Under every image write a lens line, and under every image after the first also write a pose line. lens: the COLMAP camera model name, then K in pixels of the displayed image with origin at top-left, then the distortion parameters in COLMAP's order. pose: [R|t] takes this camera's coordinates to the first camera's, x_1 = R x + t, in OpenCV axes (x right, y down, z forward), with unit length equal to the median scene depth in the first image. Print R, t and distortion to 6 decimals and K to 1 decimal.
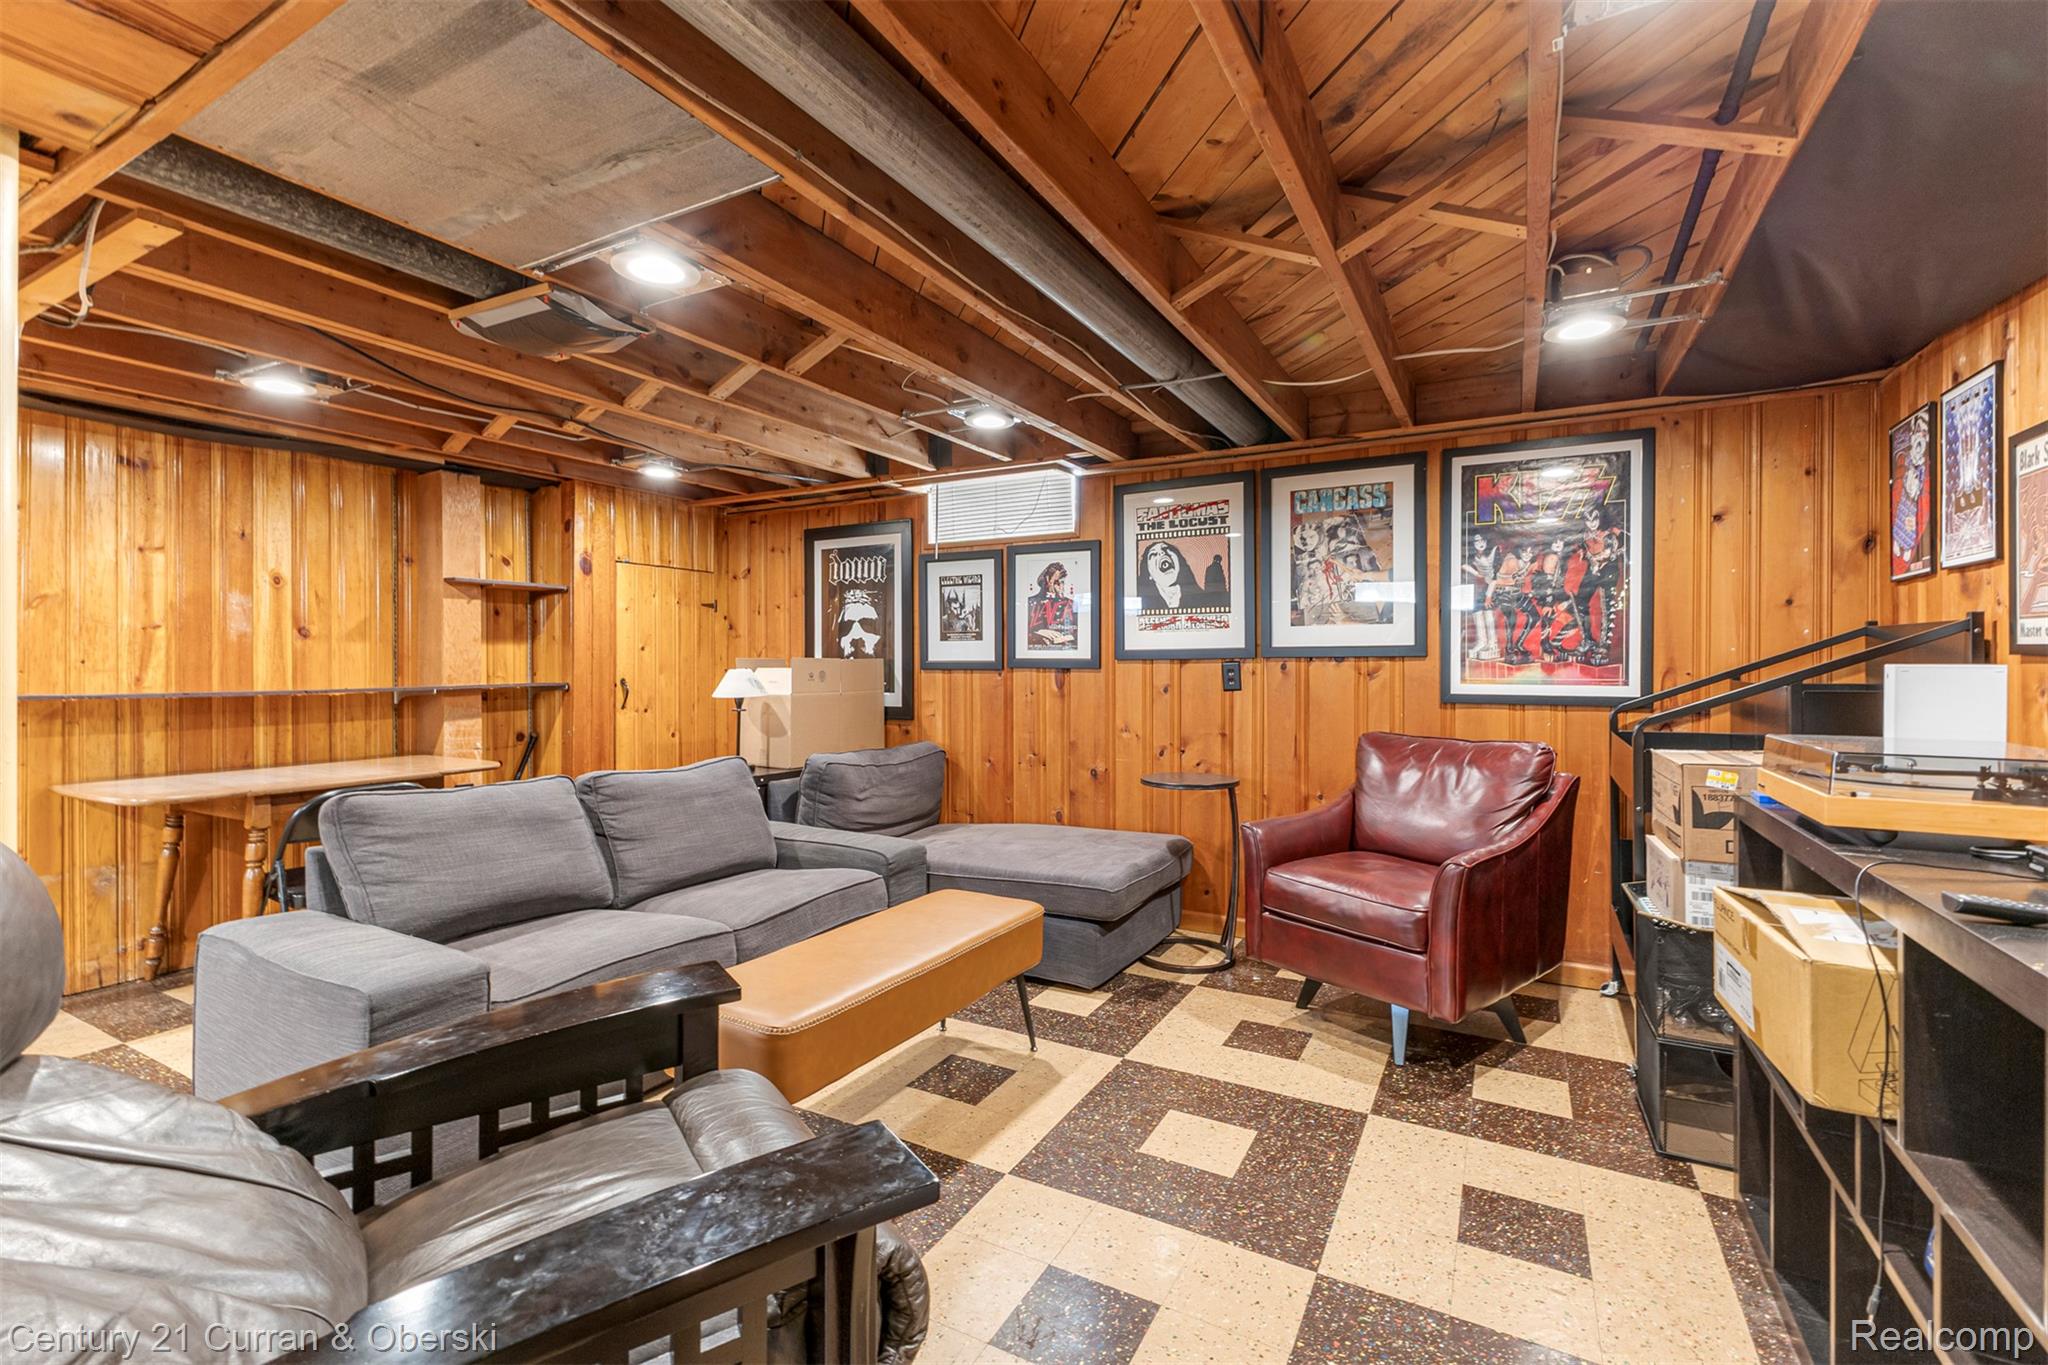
lens RADIAL K [[888.6, 0, 1024.3], [0, 888.6, 670.5], [0, 0, 1]] dist [0.001605, 0.000226]
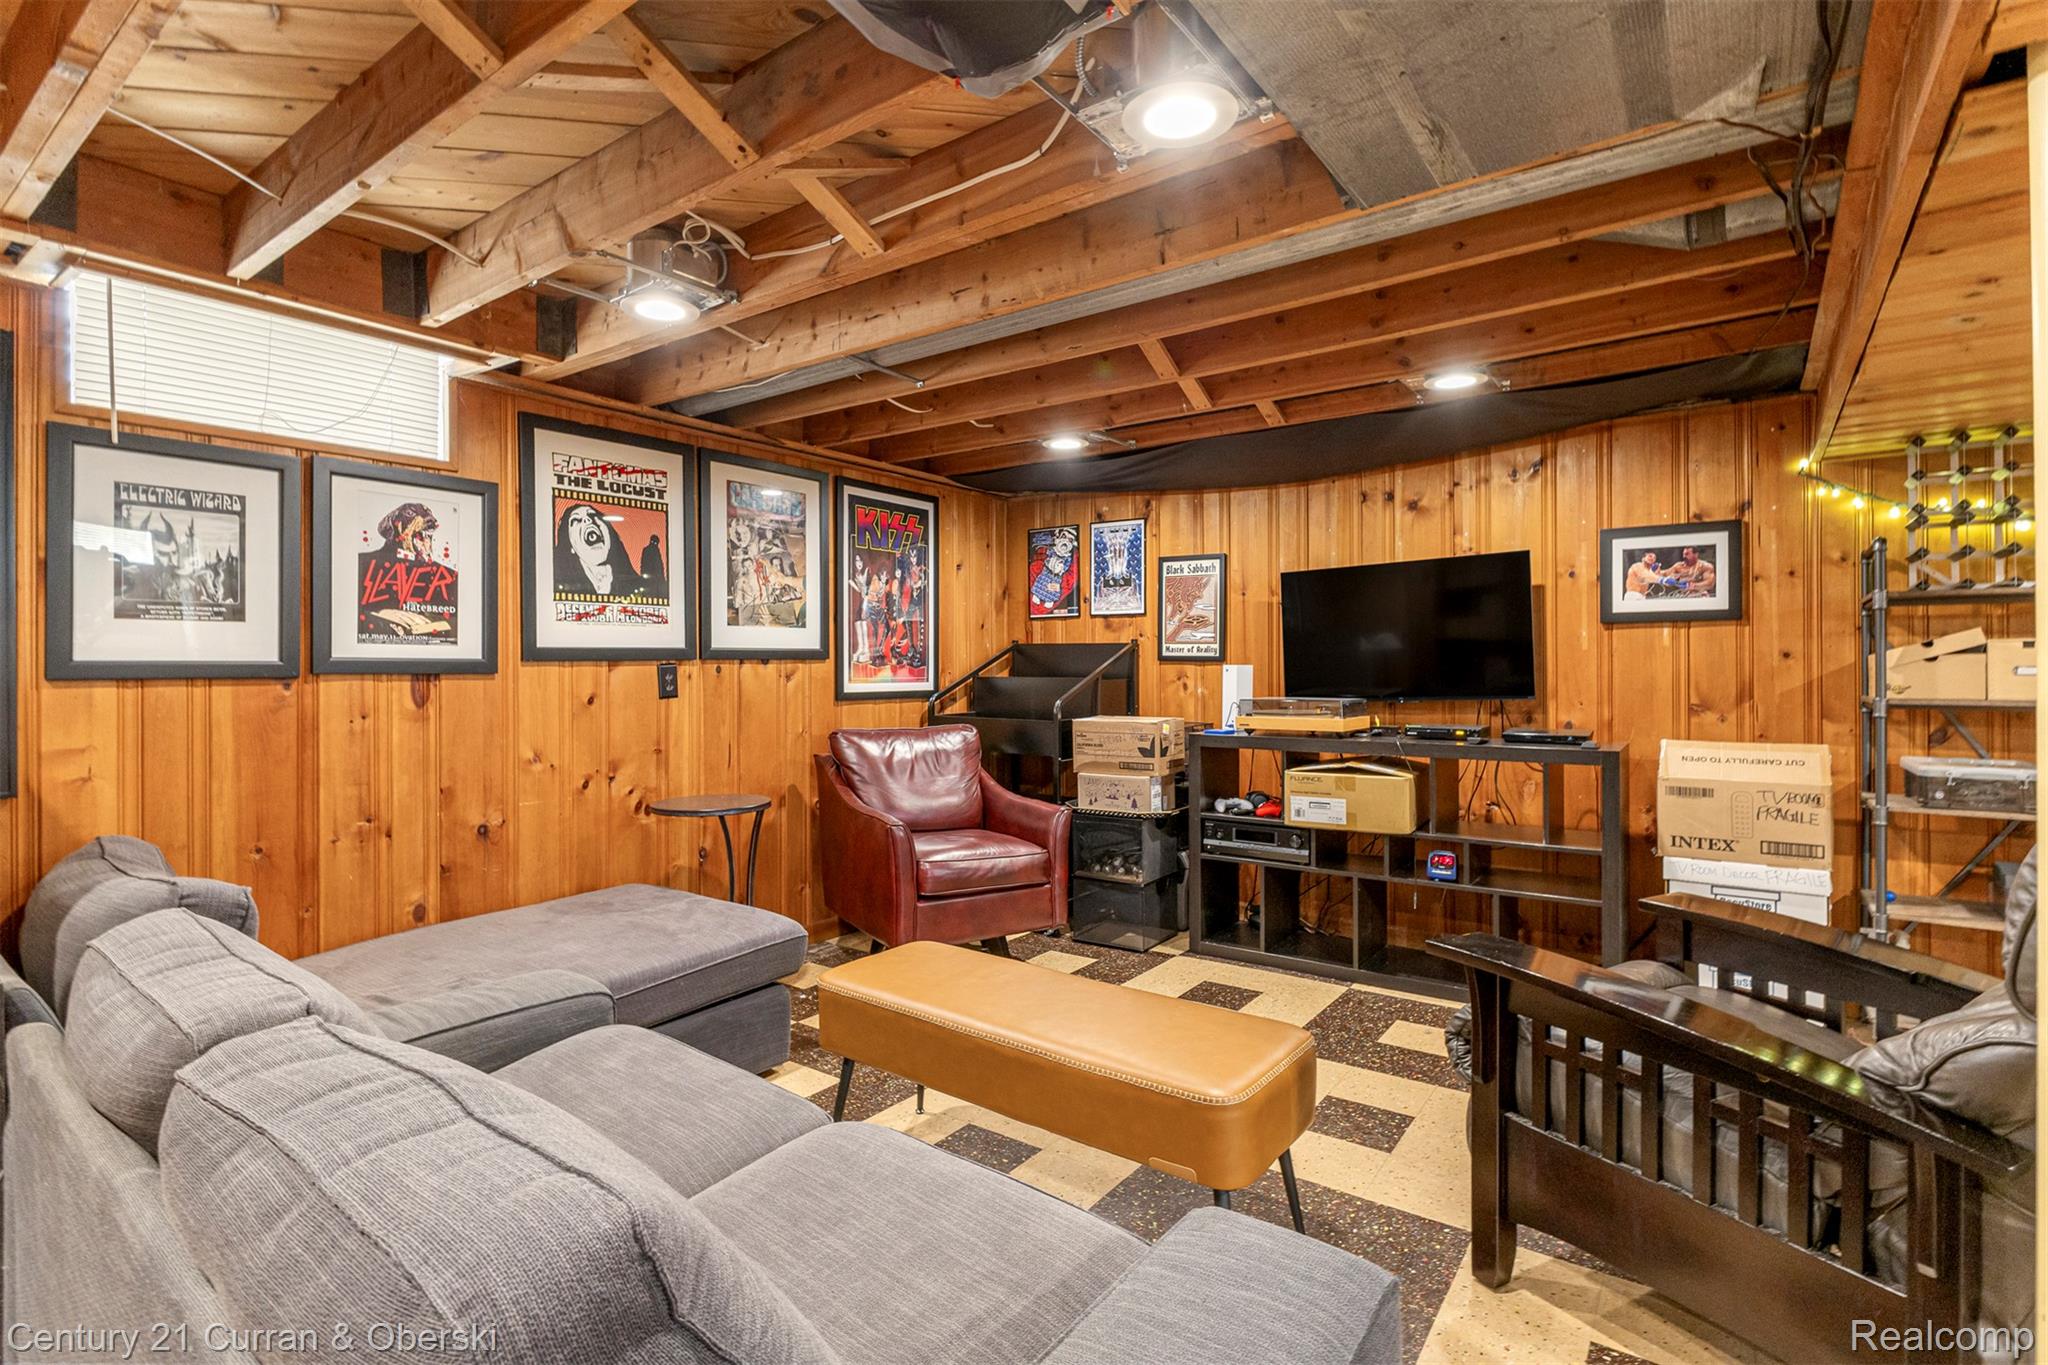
lens RADIAL K [[973.2, 0, 1024.1], [0, 973.2, 672.1], [0, 0, 1]] dist [-0.005227, -0.000181]
pose [[0.120523, -0.006643, 0.992688, -0.641804], [0.009816, 0.999937, 0.005499, -0.003733], [-0.992662, 0.009082, 0.120581, 0.548537]]
